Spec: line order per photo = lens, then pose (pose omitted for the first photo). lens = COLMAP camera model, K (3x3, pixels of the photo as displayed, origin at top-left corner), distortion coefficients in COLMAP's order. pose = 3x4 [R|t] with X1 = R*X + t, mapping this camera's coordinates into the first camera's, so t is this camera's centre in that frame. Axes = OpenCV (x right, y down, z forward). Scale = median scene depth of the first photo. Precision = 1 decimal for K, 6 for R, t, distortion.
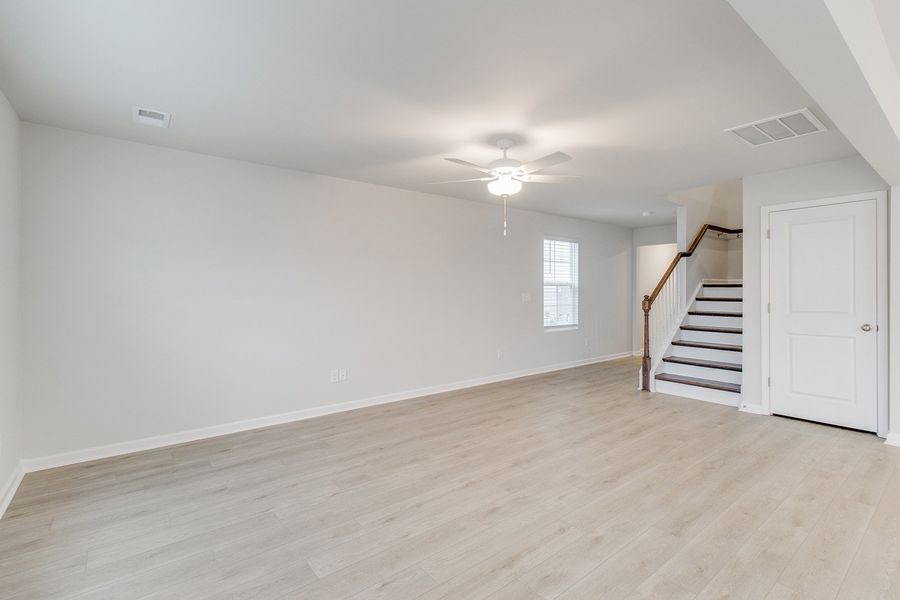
lens RADIAL K [[416.3, 0, 452.9], [0, 416.3, 291.0], [0, 0, 1]] dist [0.007493, -0.000301]
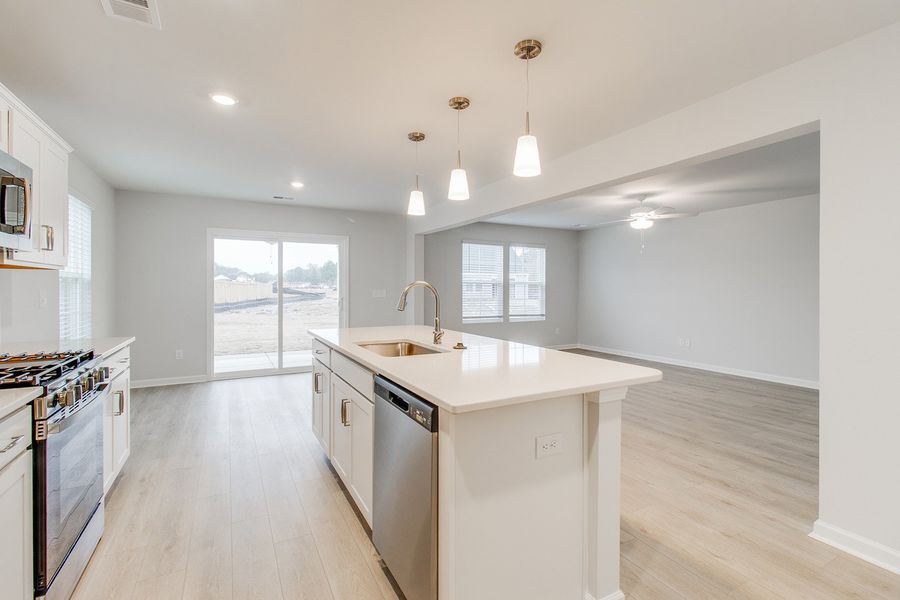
lens RADIAL K [[416.3, 0, 454.8], [0, 416.3, 294.3], [0, 0, 1]] dist [0.007493, -0.000301]
pose [[-0.161853, 0.017255, -0.986664, 1.445400], [-0.005191, 0.999818, 0.018336, -0.001901], [0.986801, 0.008089, -0.161734, 0.433575]]
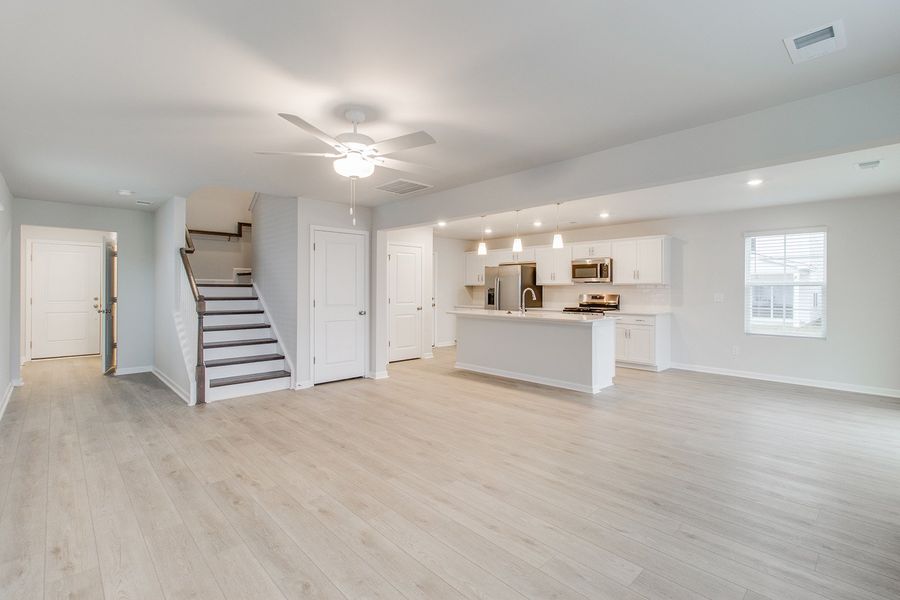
lens RADIAL K [[416.3, 0, 454.0], [0, 416.3, 292.8], [0, 0, 1]] dist [0.007493, -0.000301]
pose [[-0.088121, -0.006344, 0.996090, -0.571618], [-0.000149, 0.999980, 0.006355, -0.000711], [-0.996110, 0.000411, -0.088120, 0.682399]]
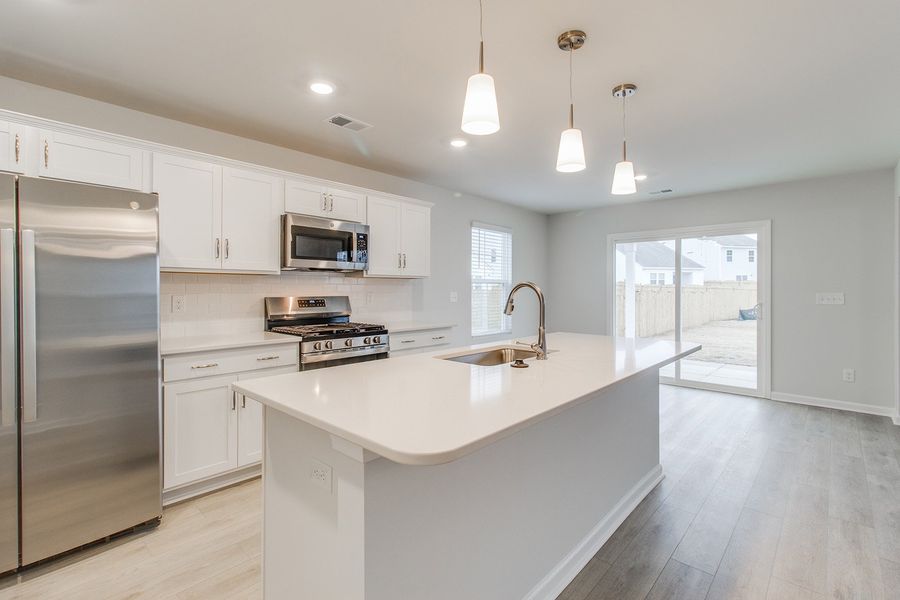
lens RADIAL K [[416.3, 0, 451.2], [0, 416.3, 290.2], [0, 0, 1]] dist [0.007493, -0.000301]
pose [[-0.987763, 0.001260, -0.155958, 1.028713], [0.000068, 0.999971, 0.007649, -0.002196], [0.155963, 0.007545, -0.987734, 0.780374]]
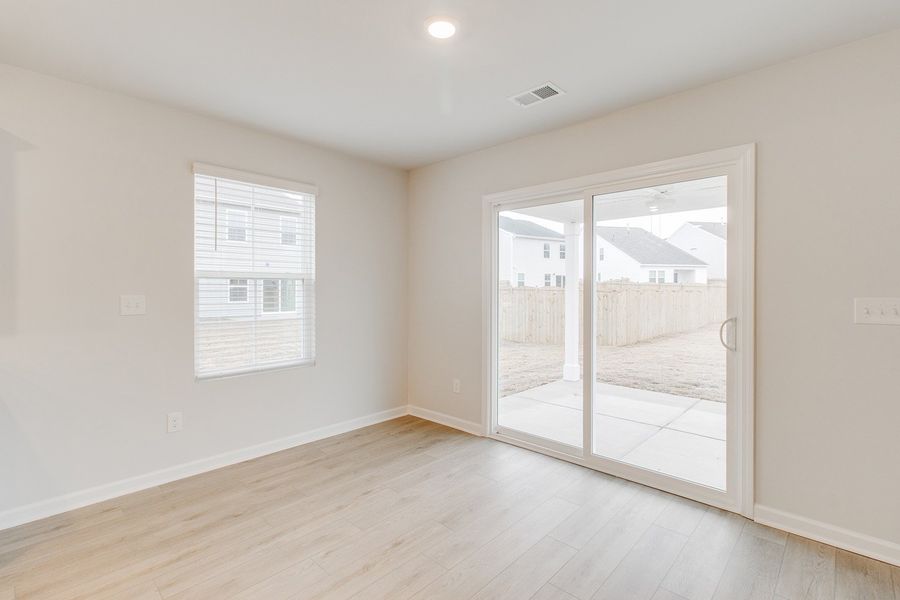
lens RADIAL K [[416.3, 0, 450.1], [0, 416.3, 291.4], [0, 0, 1]] dist [0.007493, -0.000301]
pose [[-0.990200, 0.003831, -0.139601, 0.463021], [0.002072, 0.999917, 0.012743, -0.000887], [0.139638, 0.012329, -0.990126, 0.278567]]
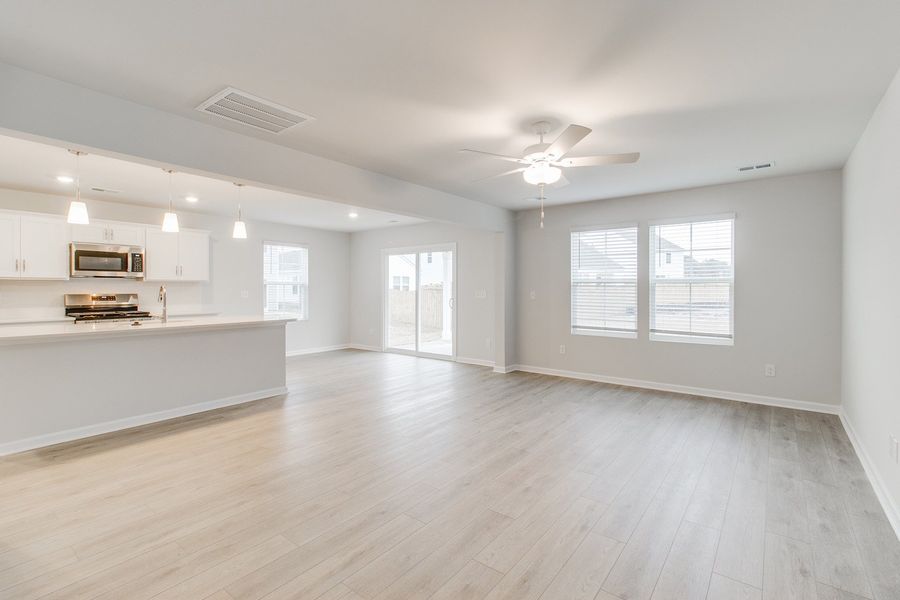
lens RADIAL K [[416.3, 0, 451.2], [0, 416.3, 291.1], [0, 0, 1]] dist [0.007493, -0.000301]
pose [[-0.972996, 0.003873, -0.230789, 0.413589], [0.001606, 0.999949, 0.010010, -0.003050], [0.230816, 0.009369, -0.972952, 1.439599]]
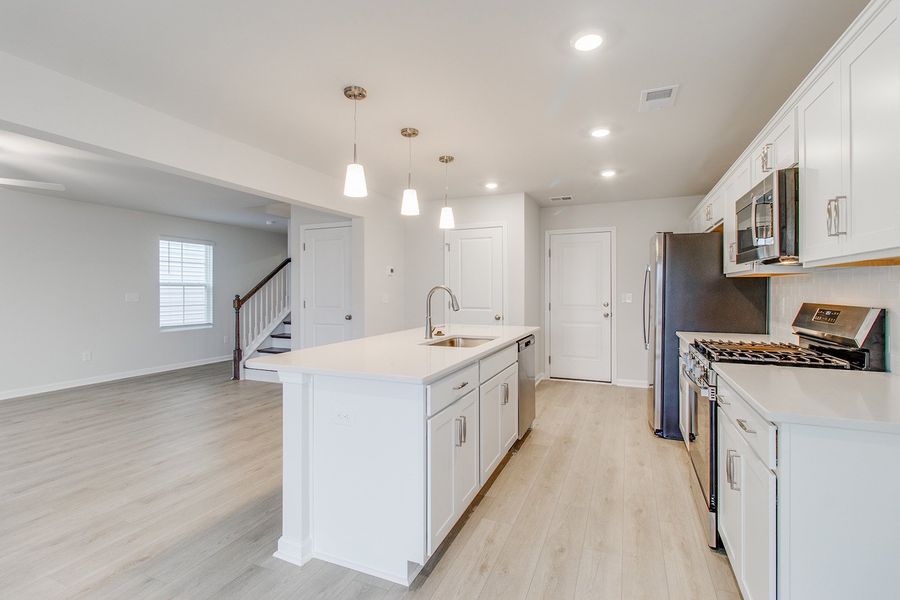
lens RADIAL K [[416.3, 0, 448.0], [0, 416.3, 288.5], [0, 0, 1]] dist [0.007493, -0.000301]
pose [[0.882488, 0.002783, 0.470327, 0.542755], [0.000941, 0.999970, -0.007682, 0.002541], [-0.470334, 0.007222, 0.882459, -0.337792]]
